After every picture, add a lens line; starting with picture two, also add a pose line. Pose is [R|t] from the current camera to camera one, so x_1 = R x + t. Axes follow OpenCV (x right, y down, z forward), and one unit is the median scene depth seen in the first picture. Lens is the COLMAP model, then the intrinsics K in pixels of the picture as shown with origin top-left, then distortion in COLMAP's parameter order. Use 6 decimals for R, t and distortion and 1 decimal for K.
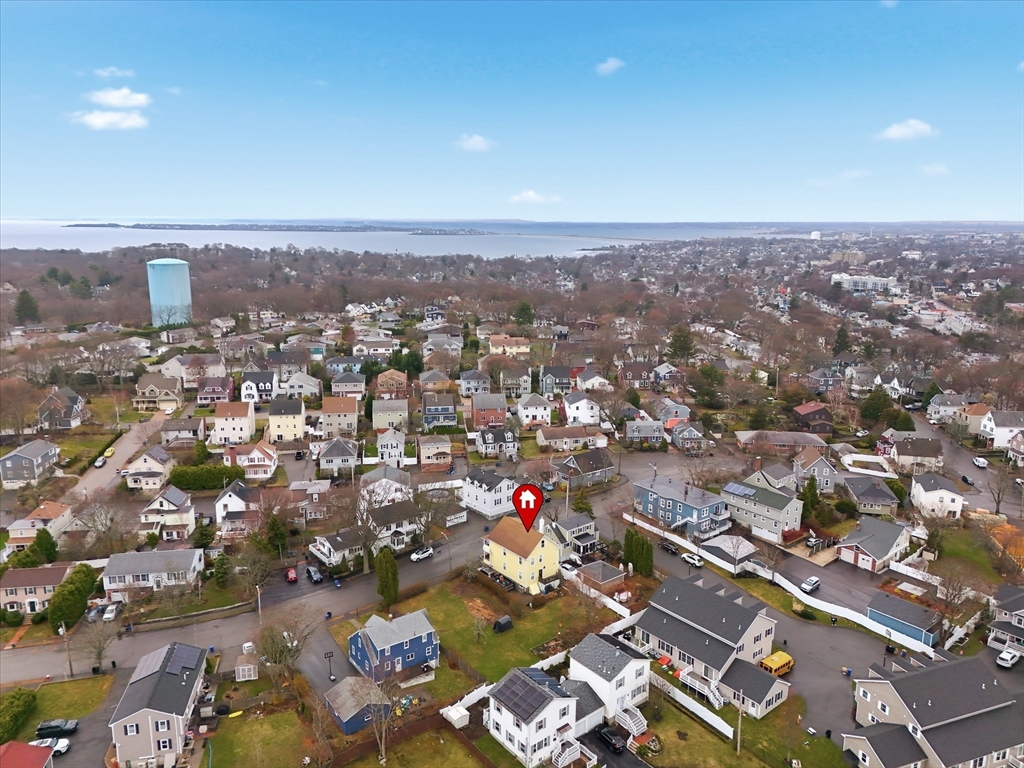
lens RADIAL K [[734.1, 0, 514.7], [0, 734.1, 384.3], [0, 0, 1]] dist [0.054309, -0.025507]
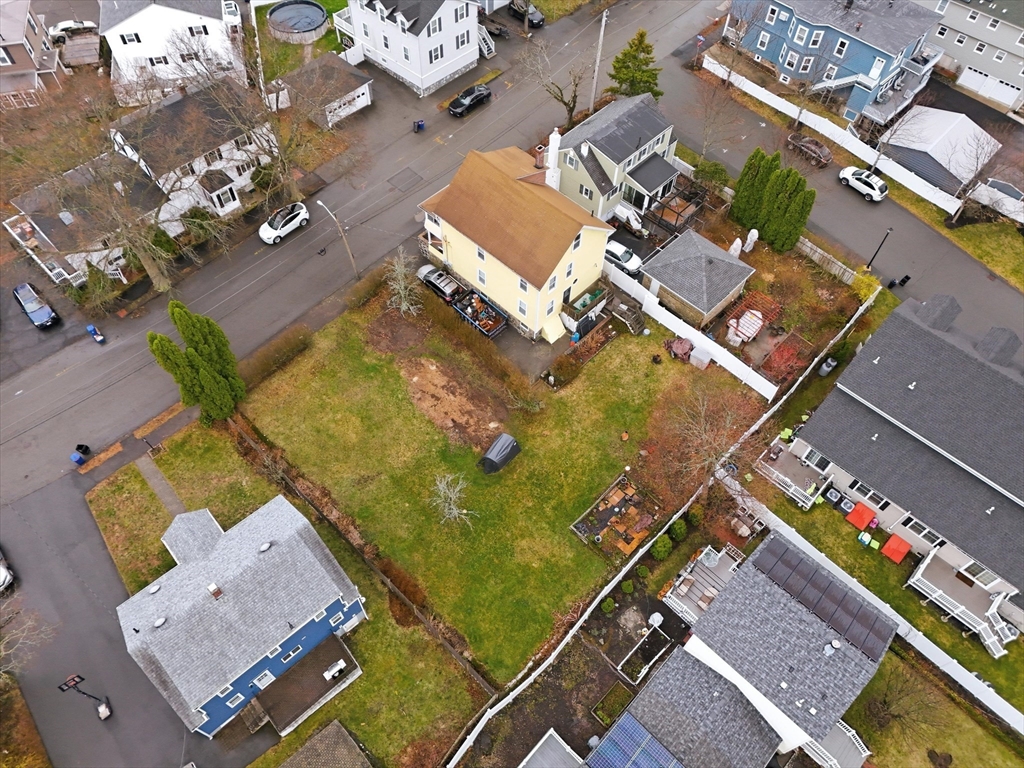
lens RADIAL K [[734.1, 0, 510.9], [0, 734.1, 384.1], [0, 0, 1]] dist [0.054309, -0.025507]
pose [[0.993569, -0.090593, 0.067925, -0.029397], [0.018073, 0.719087, 0.694685, -0.006619], [-0.111778, -0.688990, 0.716099, 0.603455]]
